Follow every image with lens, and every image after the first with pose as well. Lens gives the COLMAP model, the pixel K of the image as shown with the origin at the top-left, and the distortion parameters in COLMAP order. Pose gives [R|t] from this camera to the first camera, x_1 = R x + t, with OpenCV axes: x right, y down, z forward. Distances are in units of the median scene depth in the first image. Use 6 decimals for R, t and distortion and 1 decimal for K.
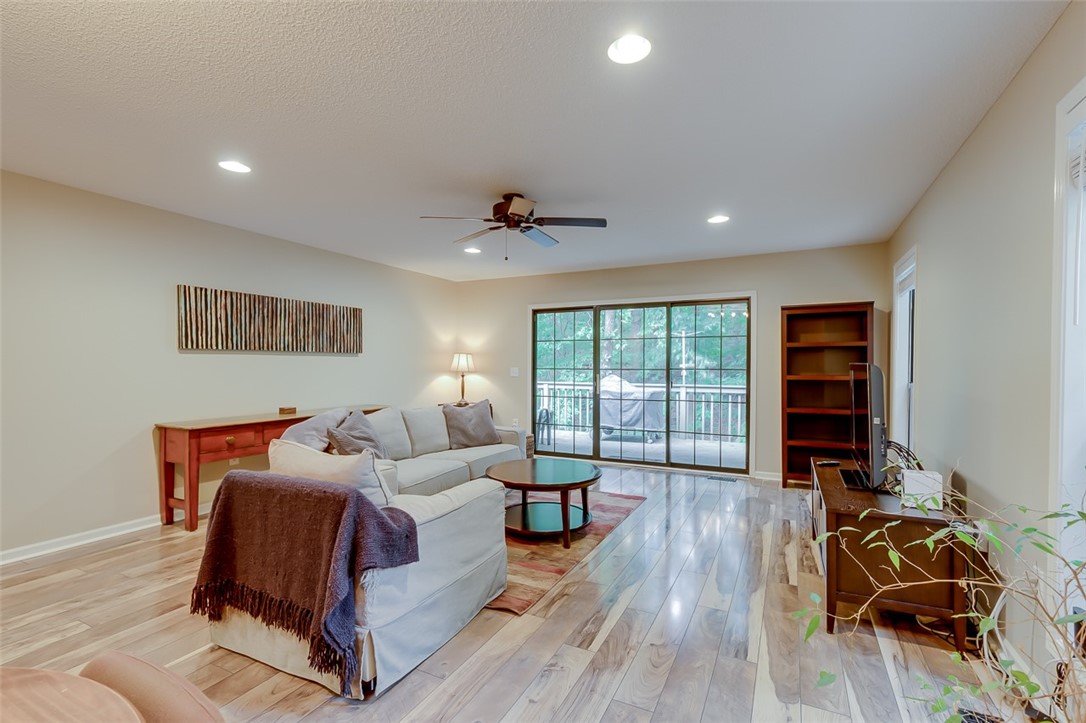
lens RADIAL K [[503.2, 0, 530.3], [0, 503.2, 374.6], [0, 0, 1]] dist [0.011176, -0.001826]
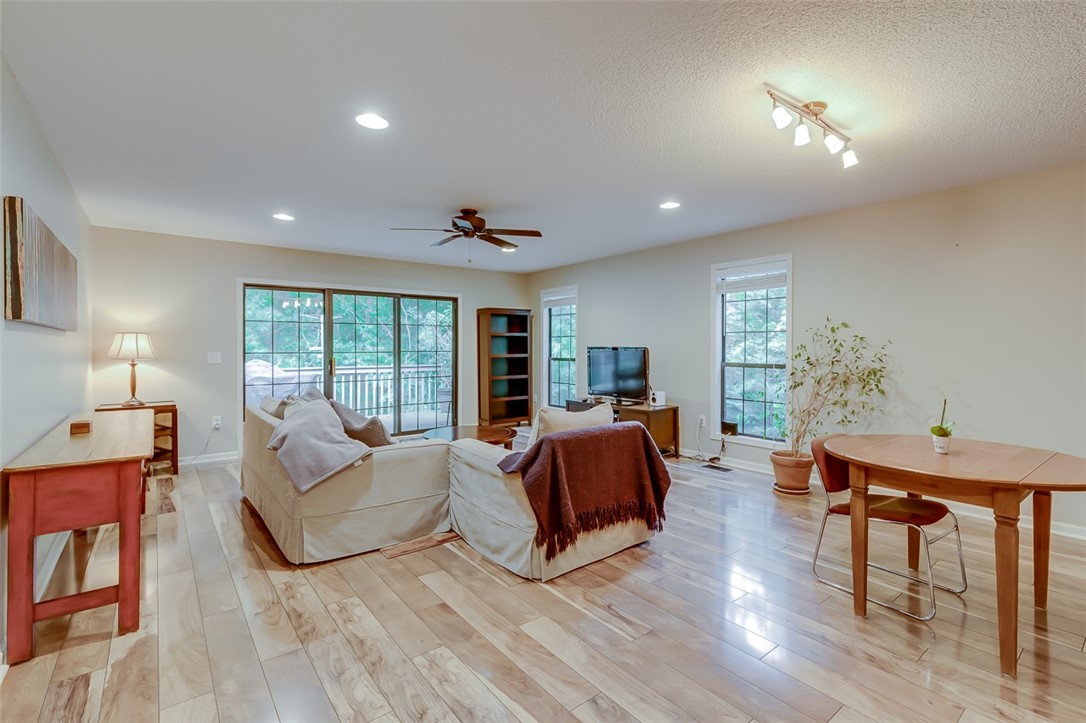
lens RADIAL K [[503.2, 0, 576.8], [0, 503.2, 351.4], [0, 0, 1]] dist [0.011176, -0.001826]
pose [[0.390646, -0.011417, 0.920470, -0.808911], [0.019148, 0.999808, 0.004275, -0.011552], [-0.920342, 0.015955, 0.390789, 0.217403]]
